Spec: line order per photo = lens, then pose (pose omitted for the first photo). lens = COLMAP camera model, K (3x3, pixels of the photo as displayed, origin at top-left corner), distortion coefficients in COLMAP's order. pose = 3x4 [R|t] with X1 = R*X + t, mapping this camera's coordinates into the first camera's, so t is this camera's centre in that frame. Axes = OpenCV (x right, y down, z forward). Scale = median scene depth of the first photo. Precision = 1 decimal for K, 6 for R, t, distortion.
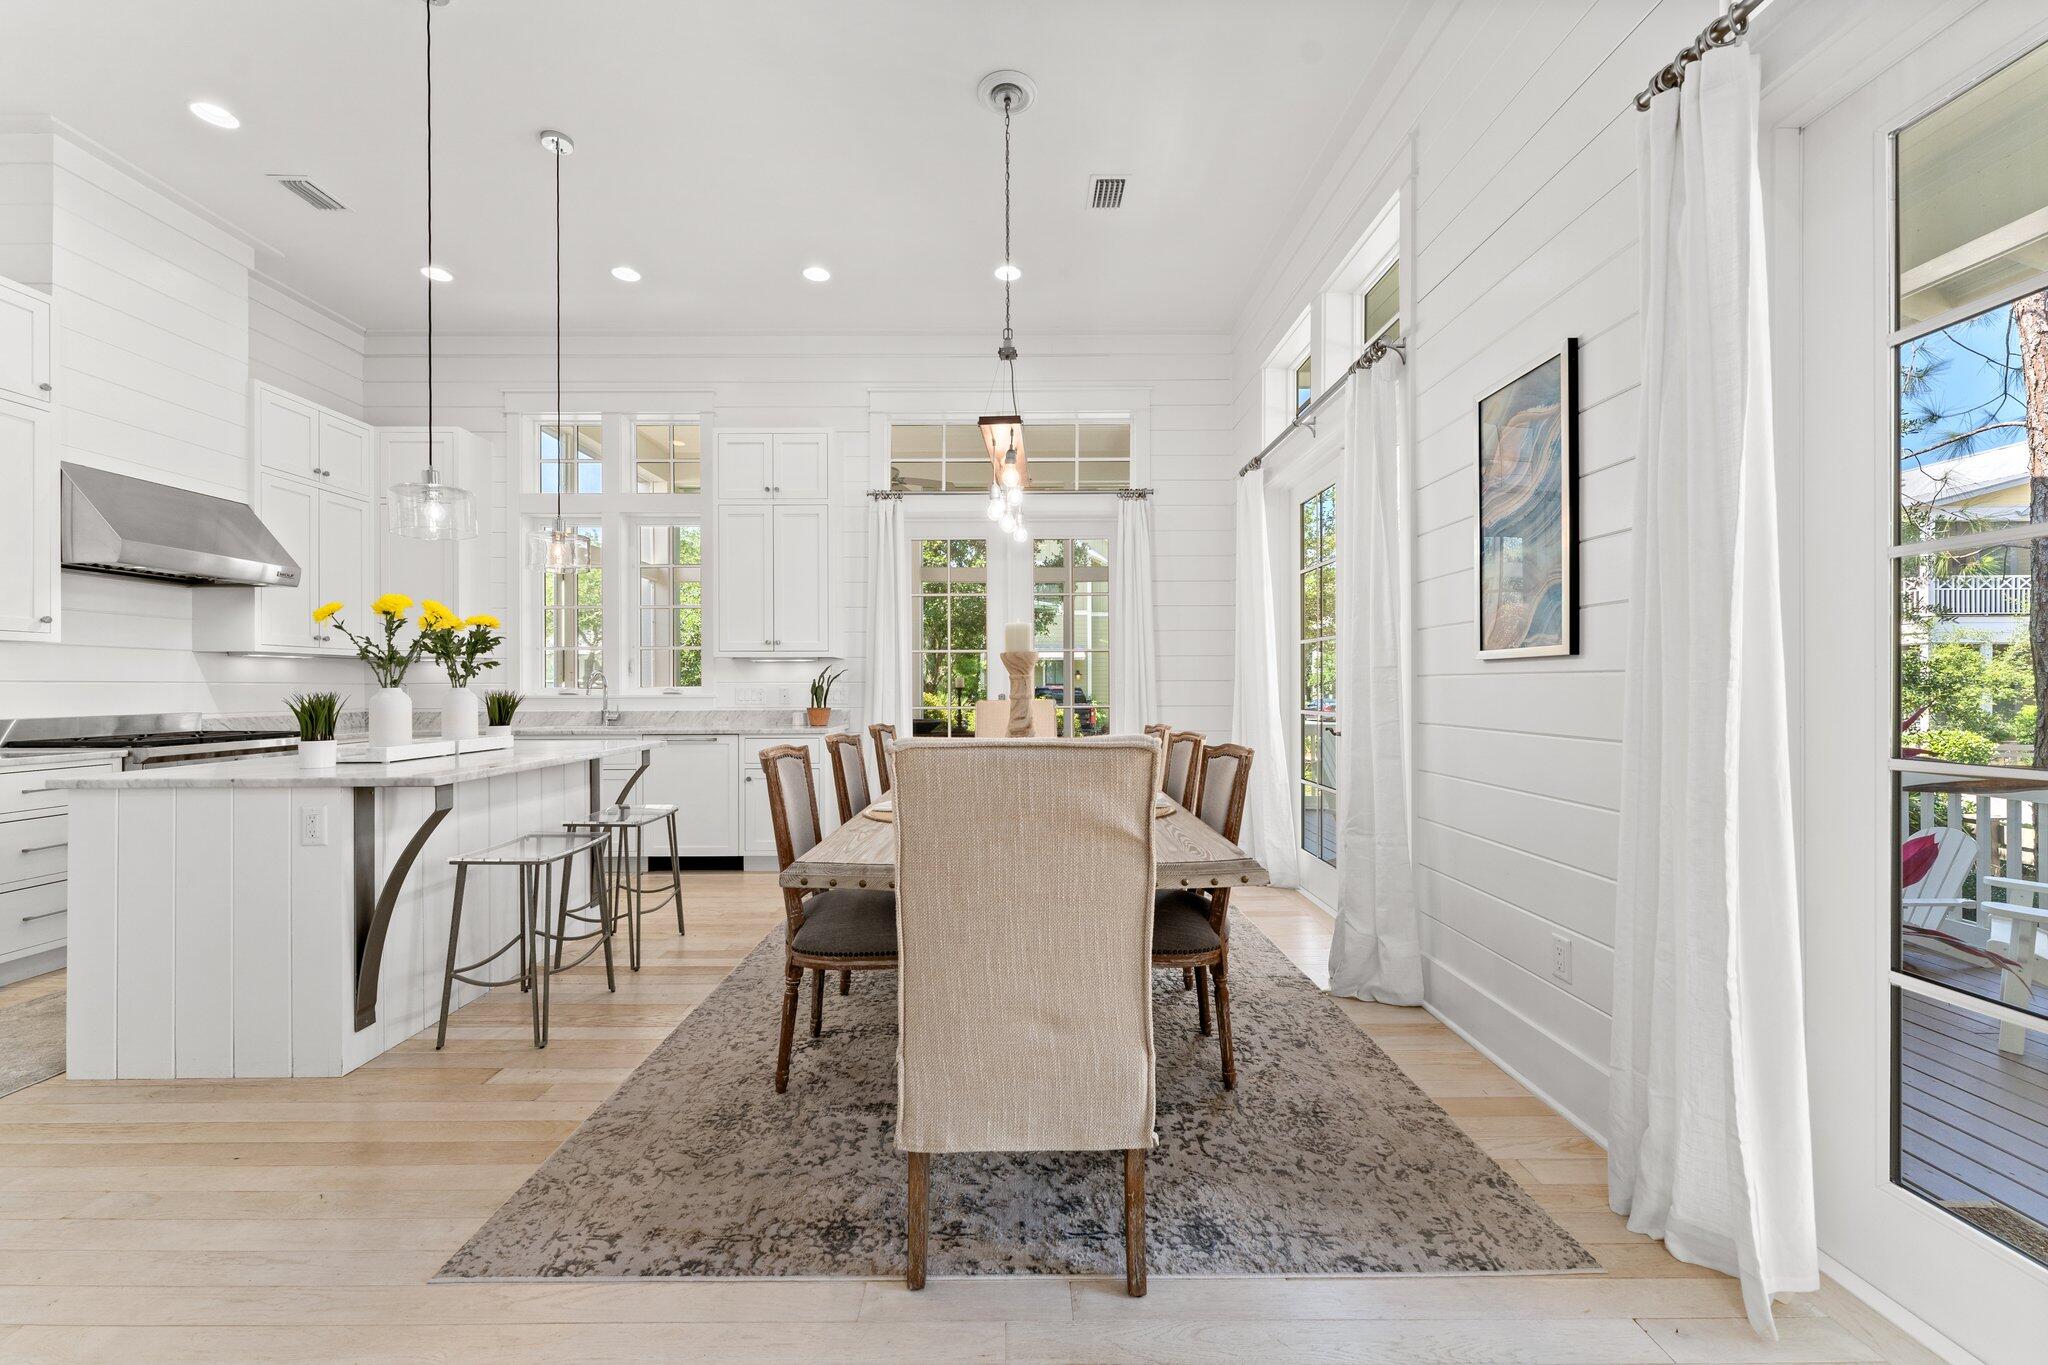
lens RADIAL K [[821.0, 0, 1016.2], [0, 821.0, 684.5], [0, 0, 1]] dist [0.001887, 0.000245]
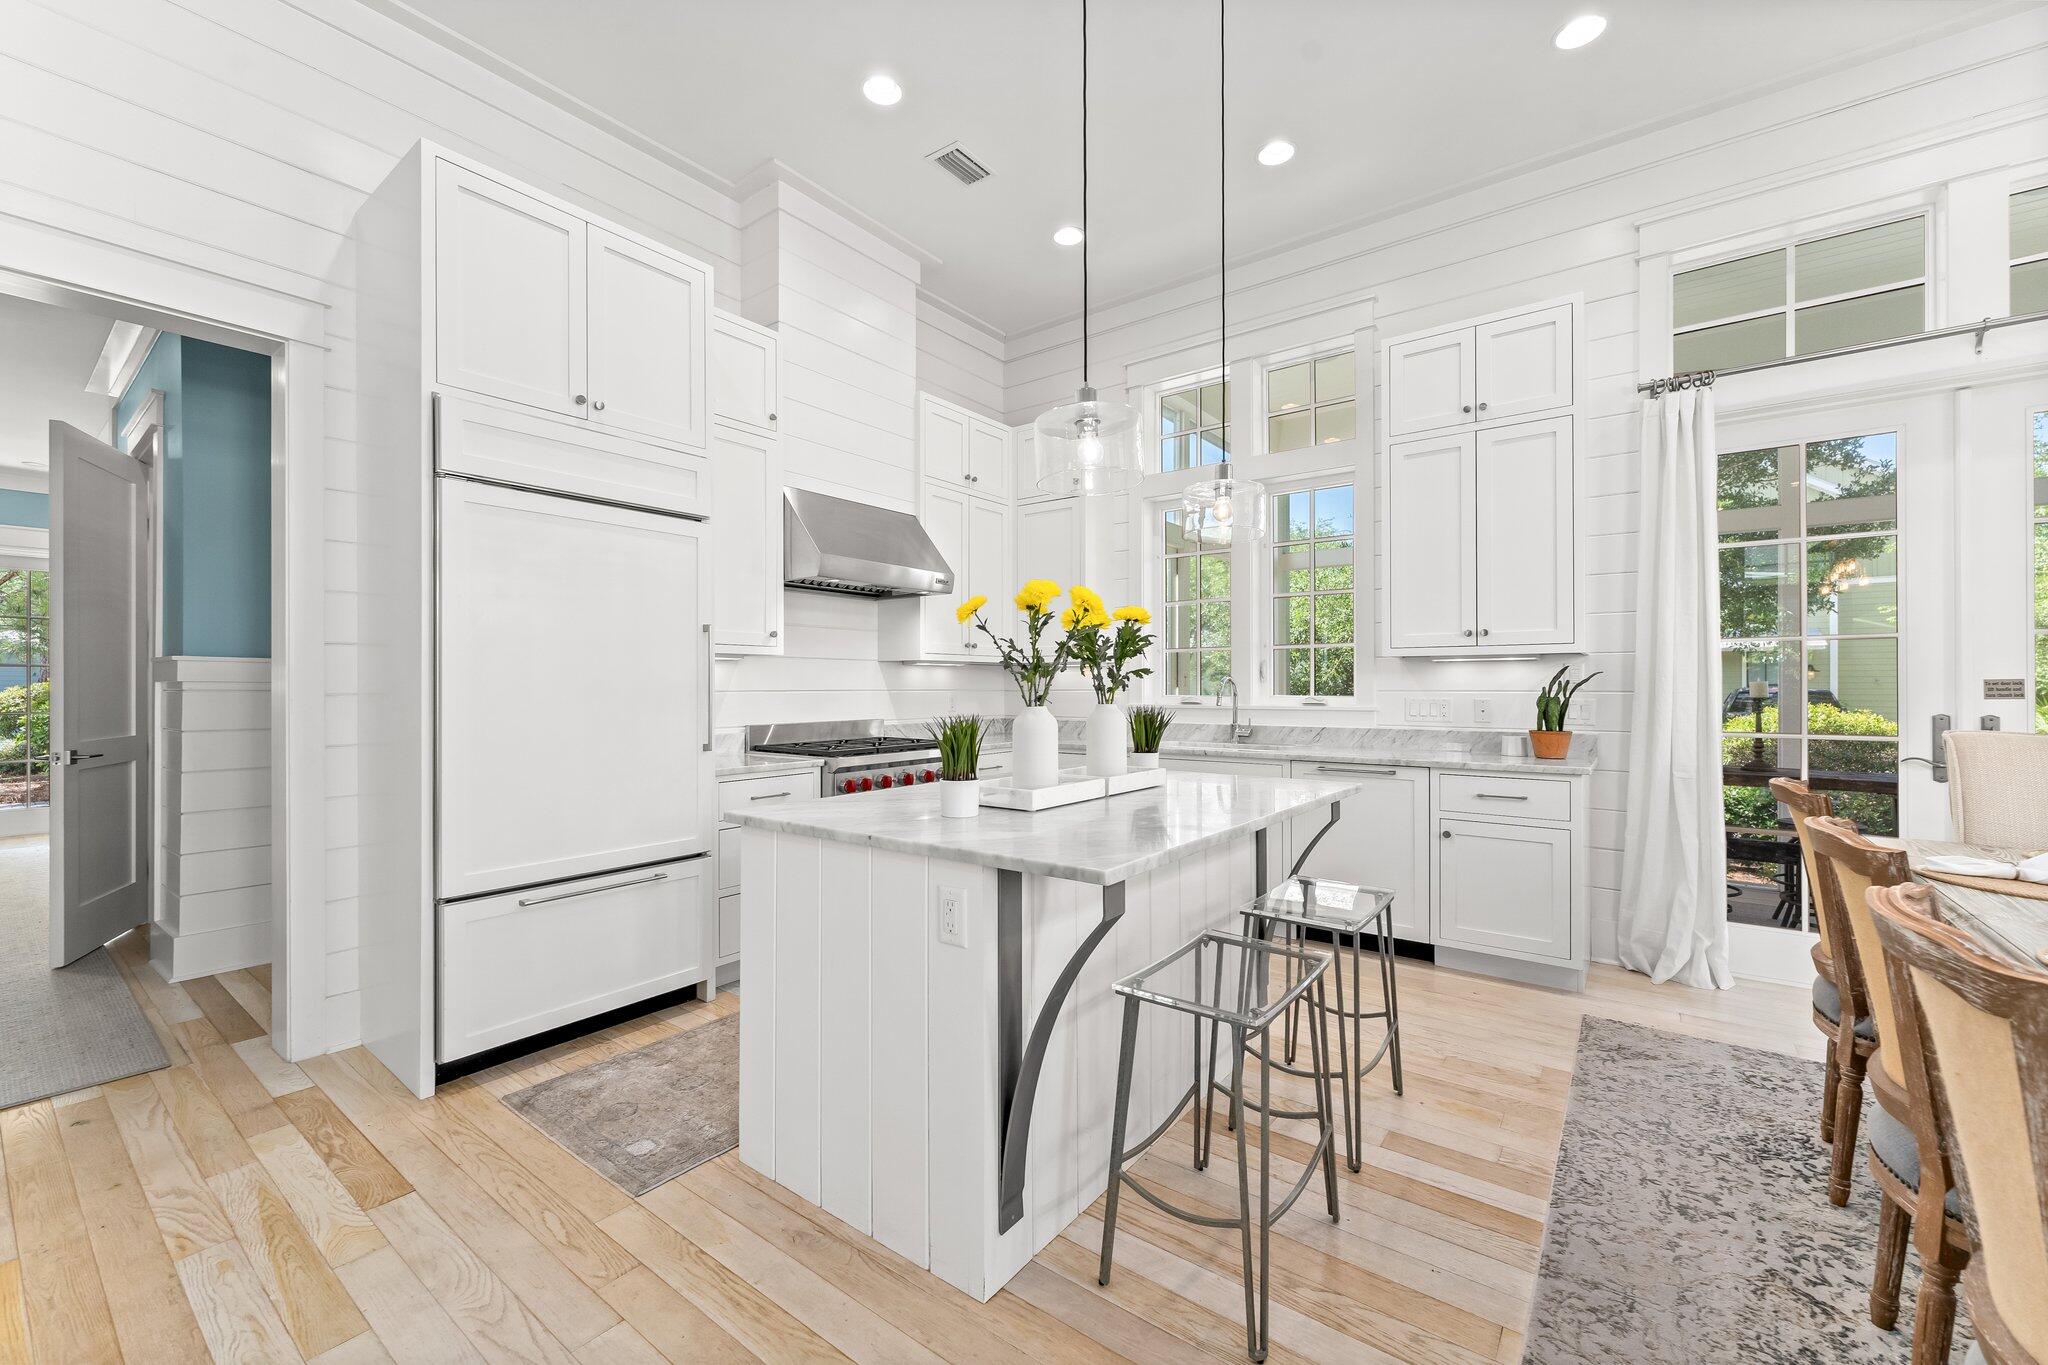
lens RADIAL K [[821.0, 0, 1011.4], [0, 821.0, 683.6], [0, 0, 1]] dist [0.000319, 0.000082]
pose [[0.790884, 0.000213, -0.611967, -0.289613], [0.000015, 1.000000, 0.000367, -0.015358], [0.611967, -0.000300, 0.790884, 0.357018]]
